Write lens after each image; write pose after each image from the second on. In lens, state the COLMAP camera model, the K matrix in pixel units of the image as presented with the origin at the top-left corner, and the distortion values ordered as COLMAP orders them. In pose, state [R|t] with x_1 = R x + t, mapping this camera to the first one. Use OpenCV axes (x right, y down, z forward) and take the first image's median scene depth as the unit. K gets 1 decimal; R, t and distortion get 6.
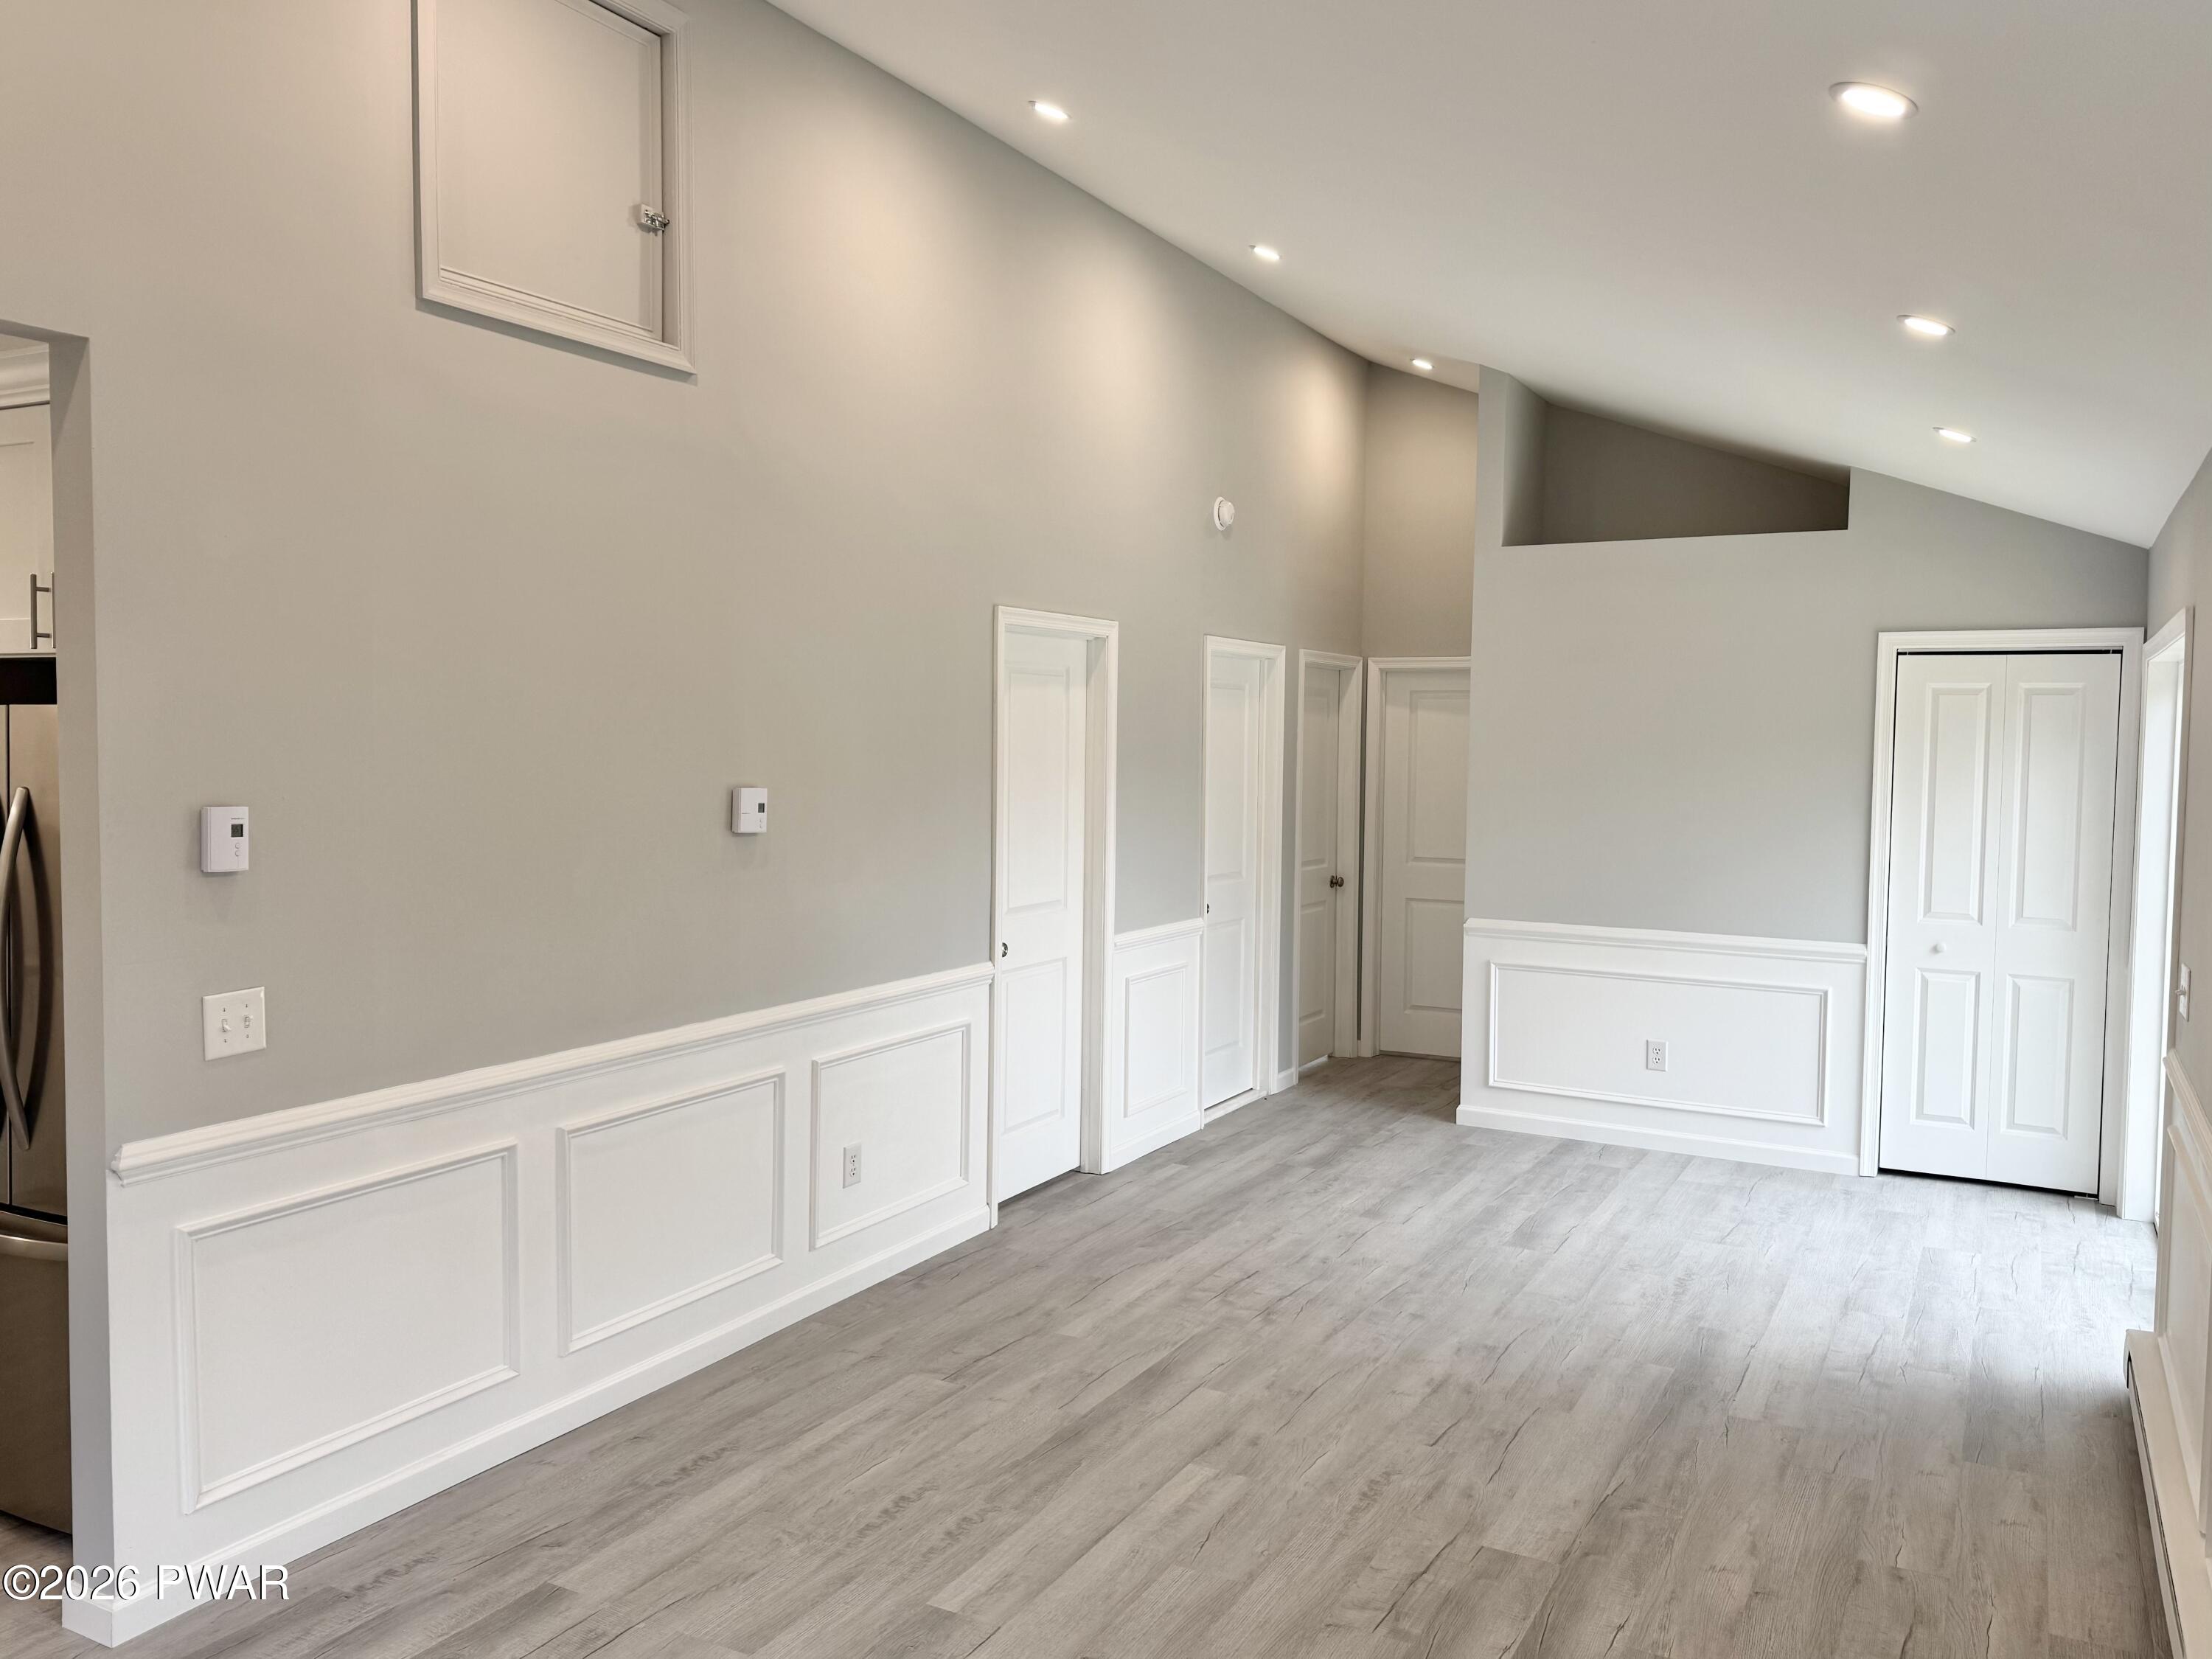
lens RADIAL K [[1660.4, 0, 1157.1], [0, 1660.4, 795.1], [0, 0, 1]] dist [0.043762, -0.050654]
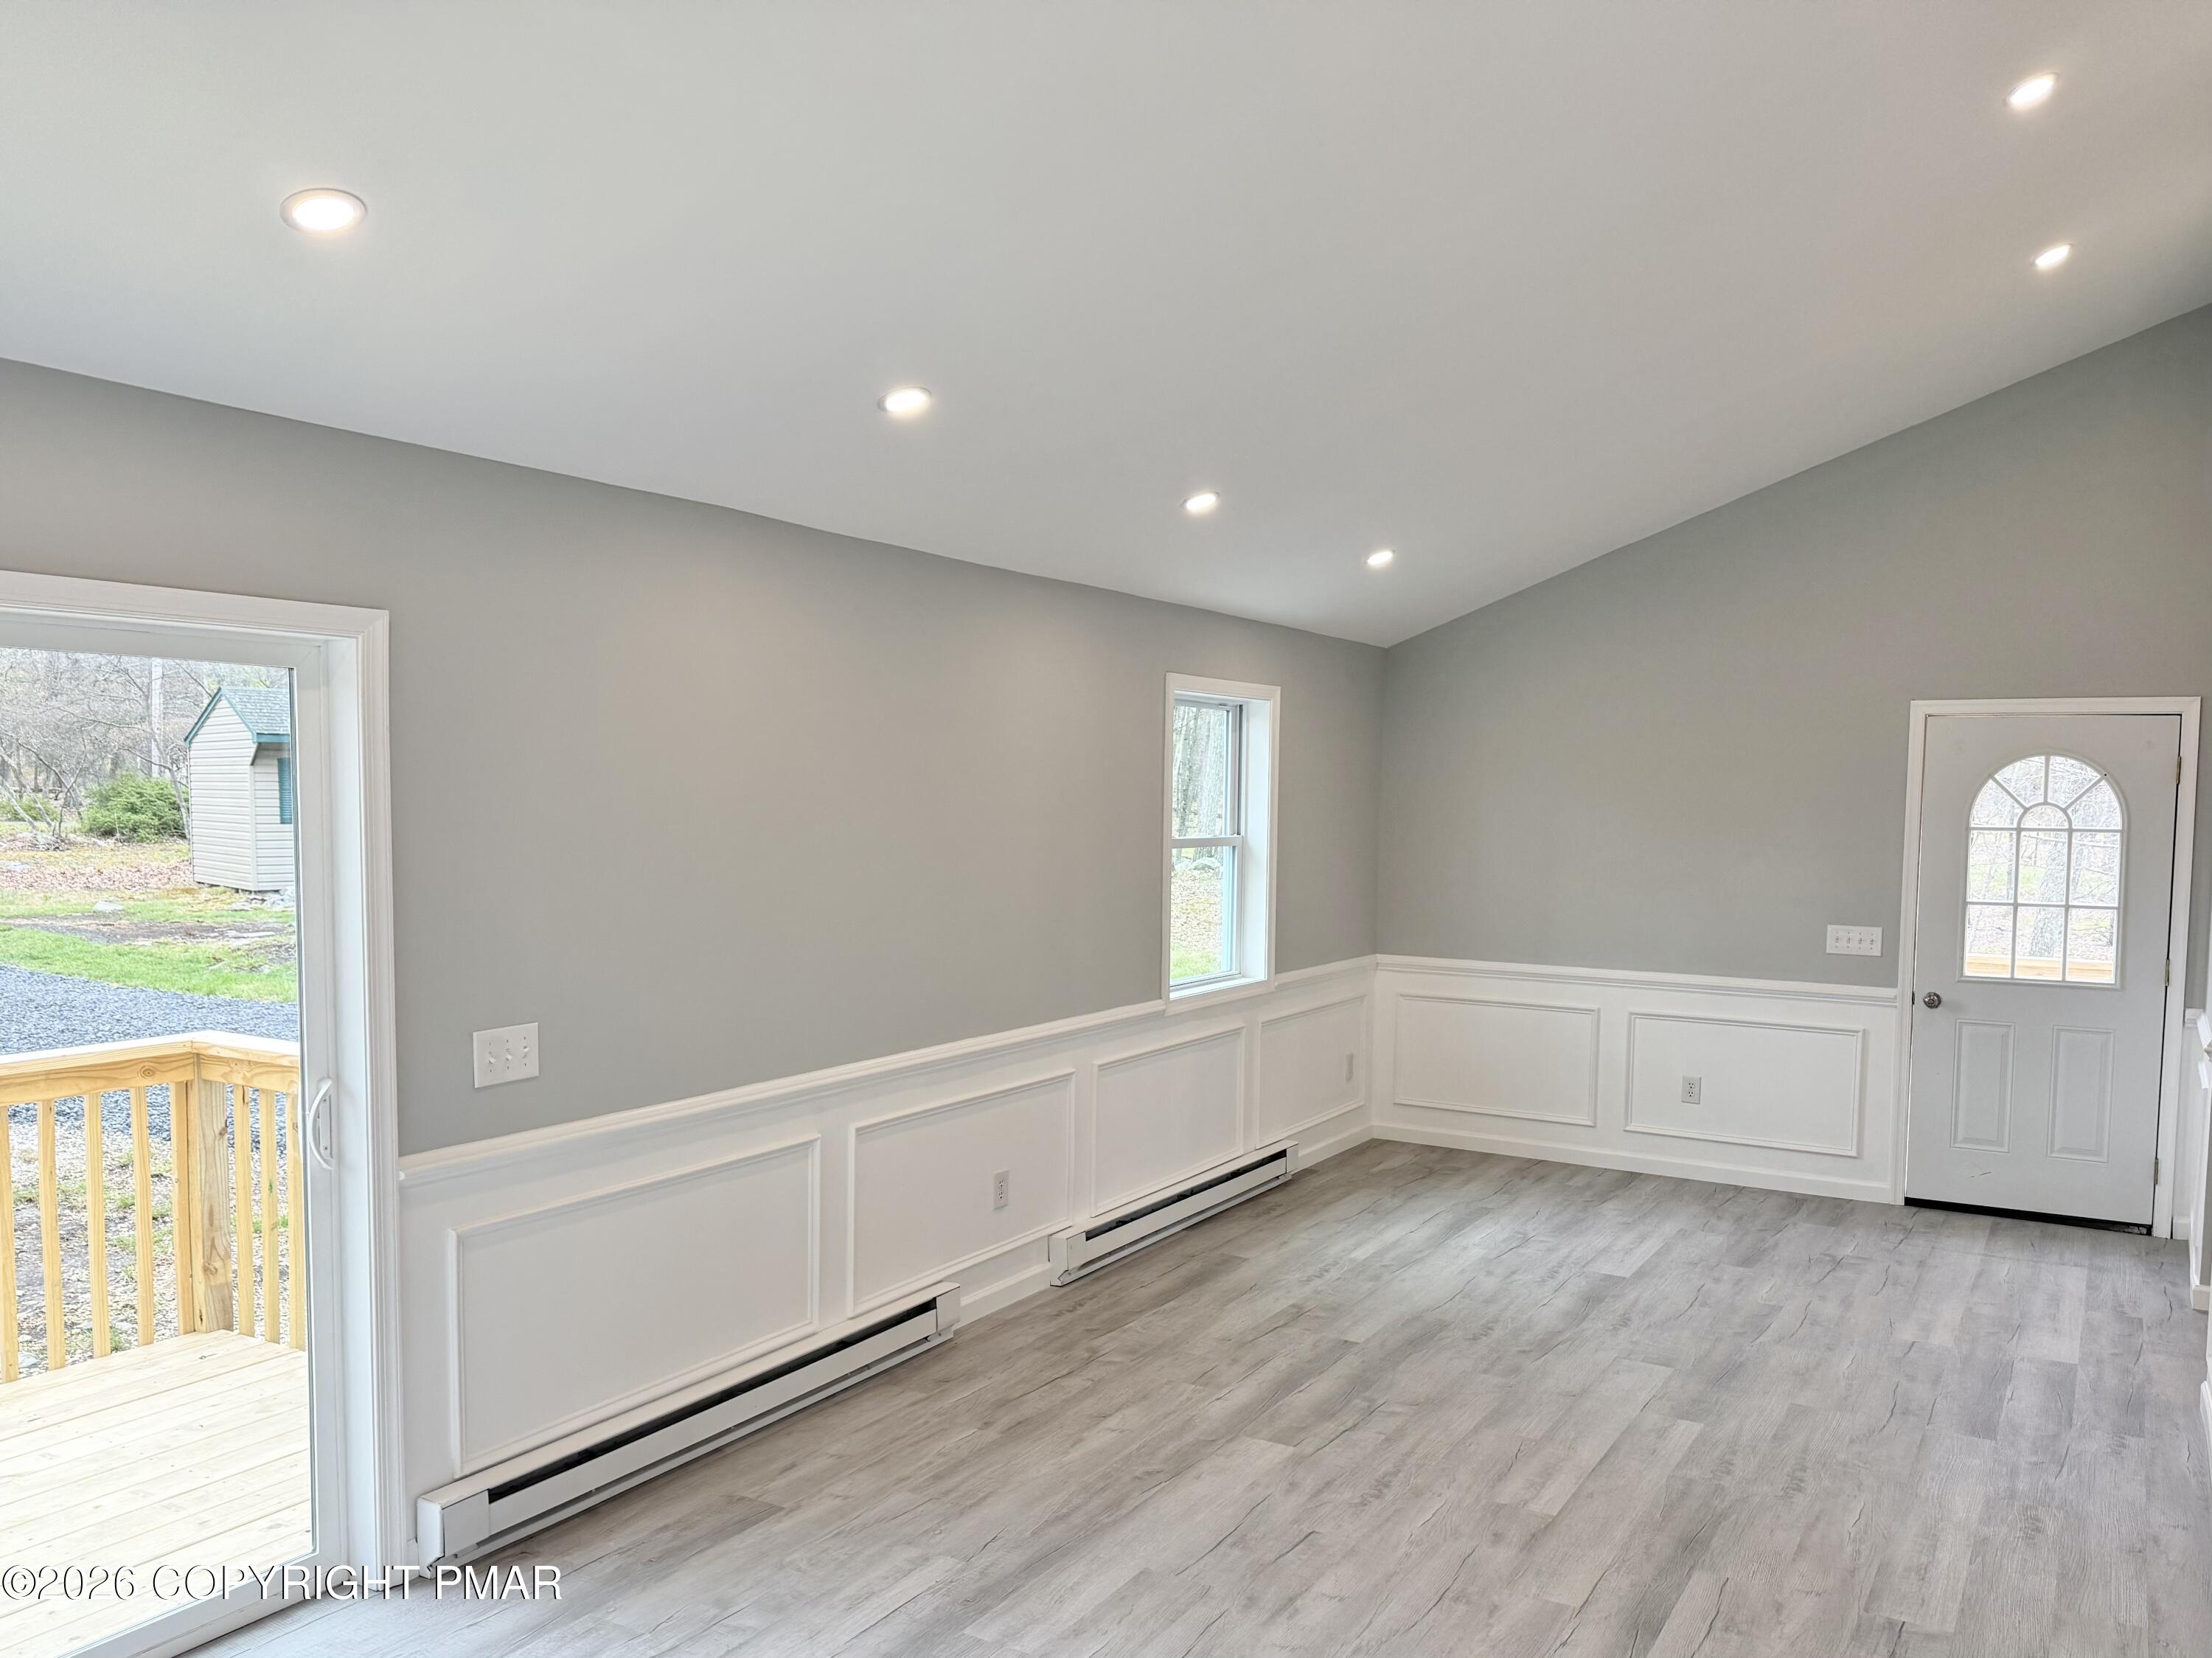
lens RADIAL K [[1706.7, 0, 1196.0], [0, 1706.7, 899.0], [0, 0, 1]] dist [0.072824, -0.050643]
pose [[-0.999348, -0.032004, 0.016729, 0.189317], [-0.030041, 0.993836, 0.106712, -0.066890], [-0.020041, 0.106140, -0.994149, 1.628404]]
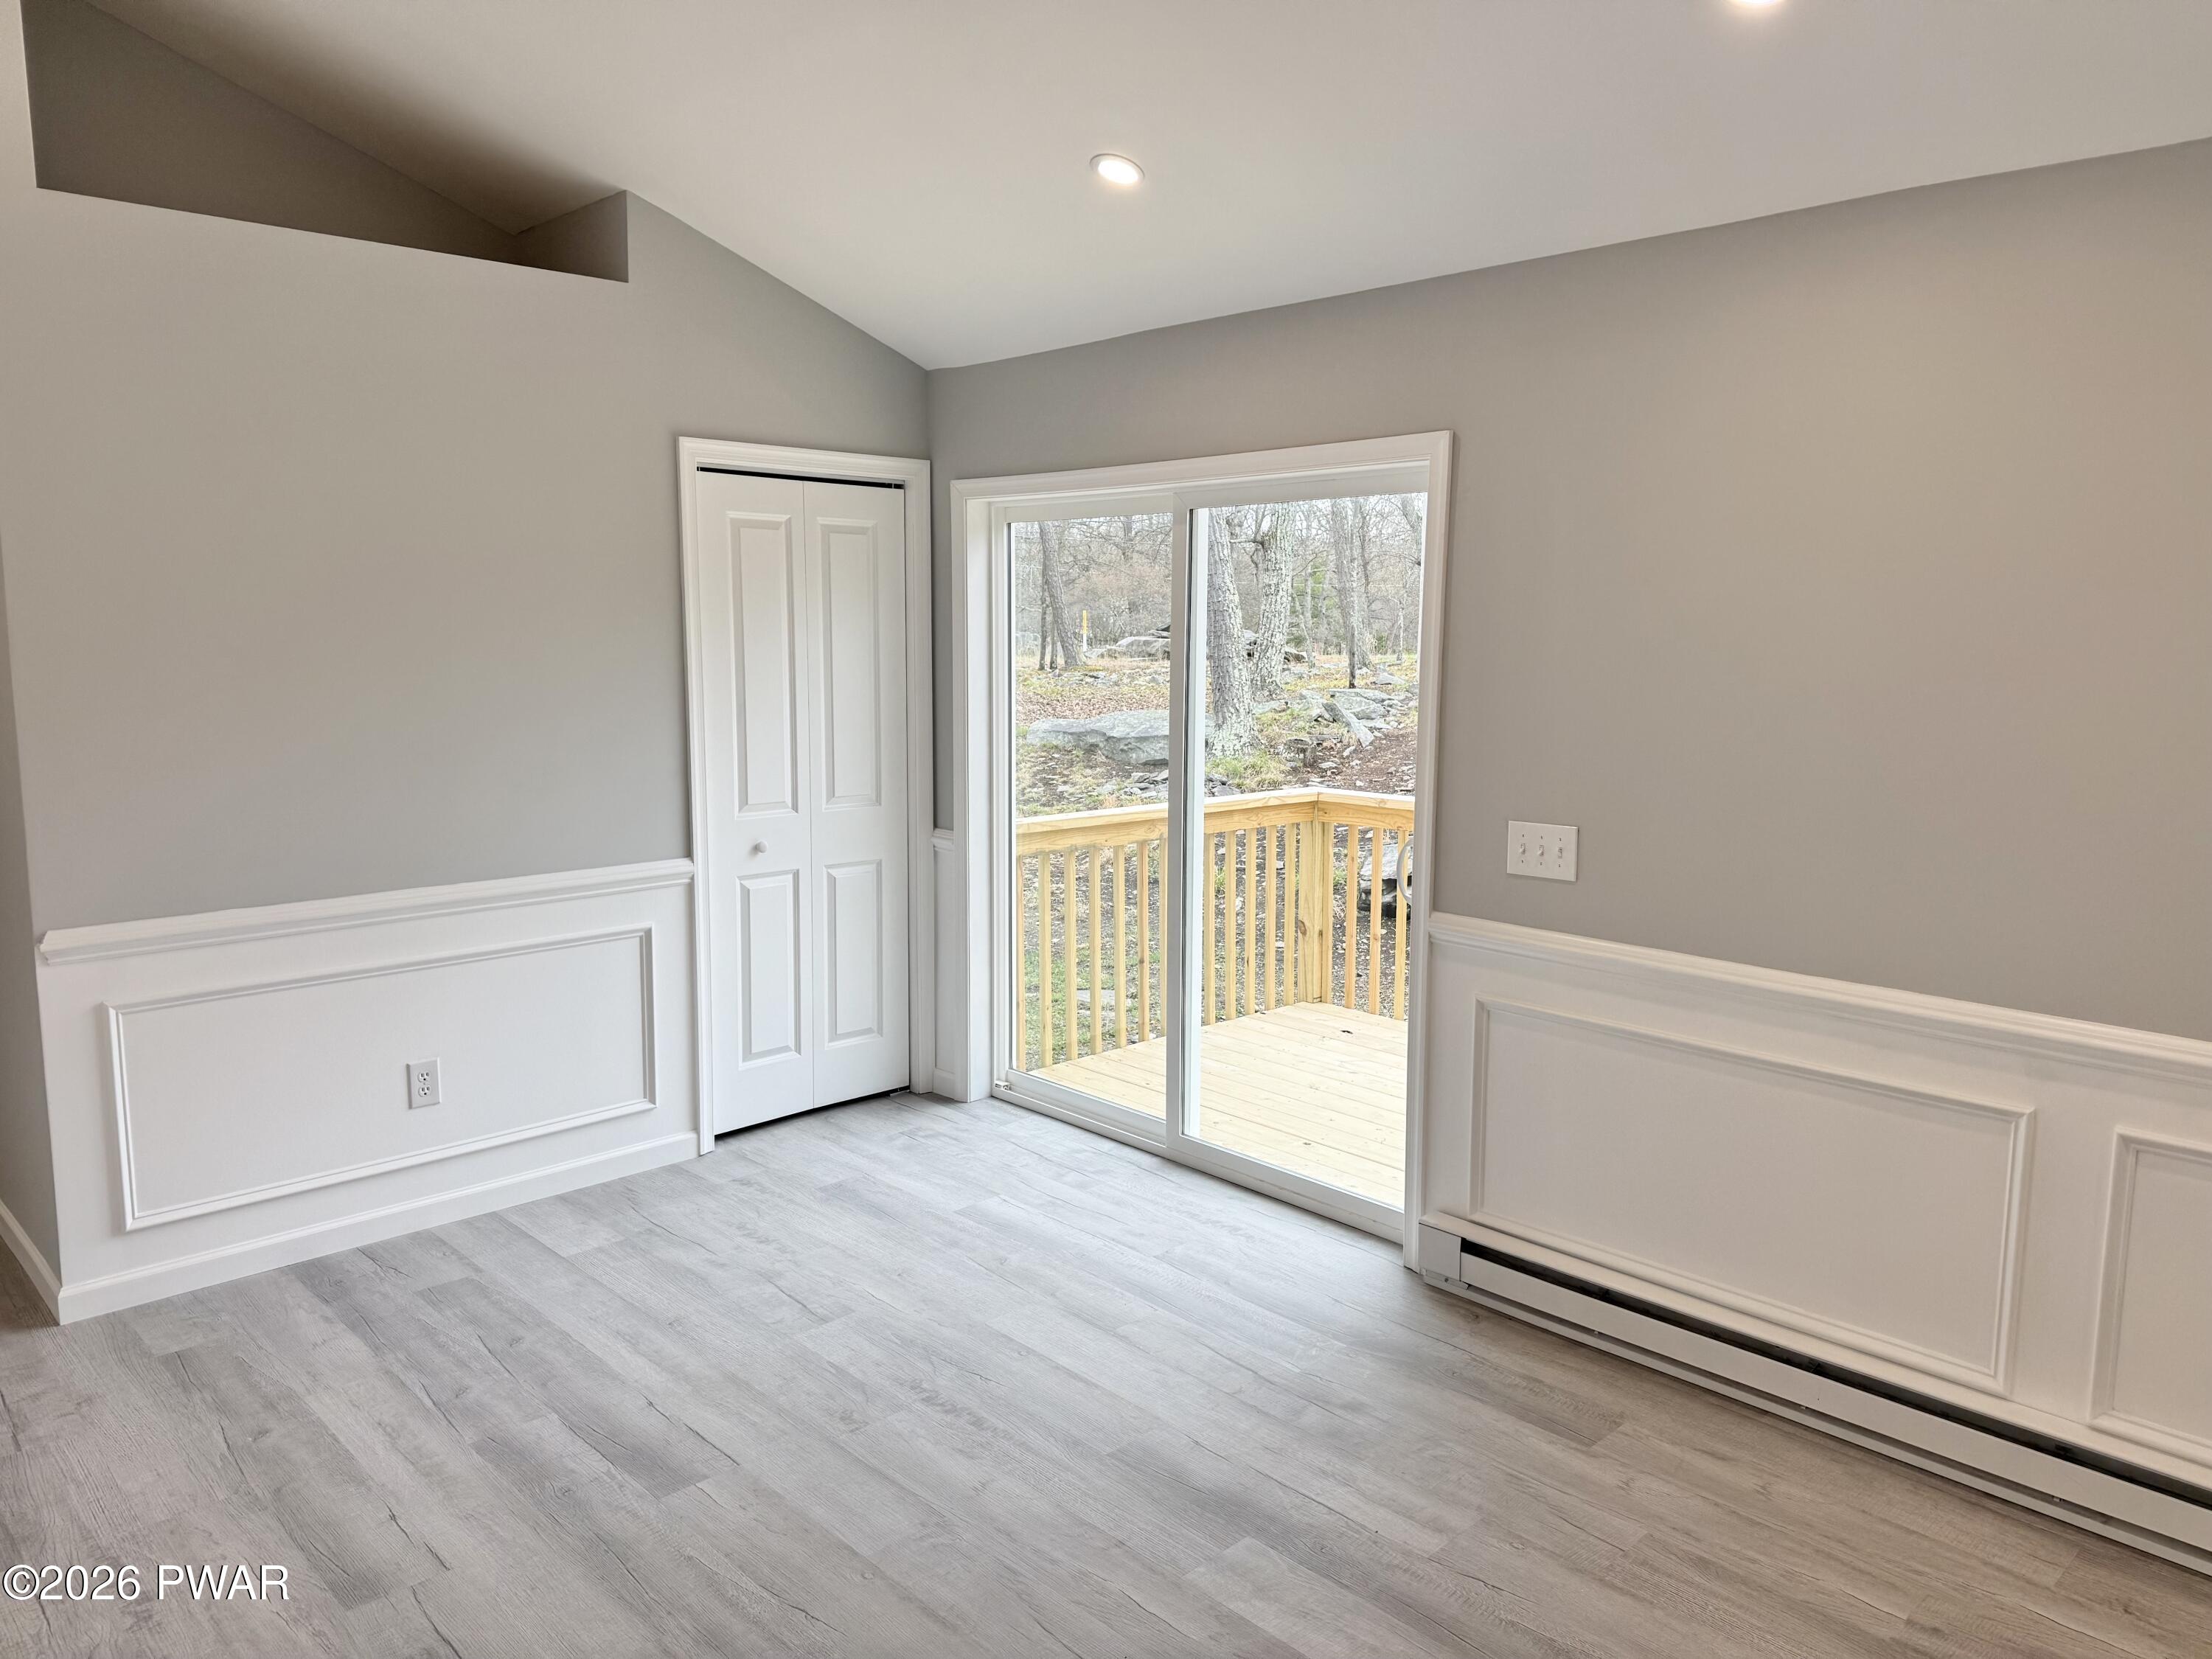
lens RADIAL K [[1536.9, 0, 1114.7], [0, 1536.9, 817.2], [0, 0, 1]] dist [0.051250, -0.048487]
pose [[0.321646, -0.134478, 0.937262, -0.225991], [0.035789, 0.990882, 0.129889, -0.017523], [-0.946183, -0.008234, 0.323526, 0.802428]]
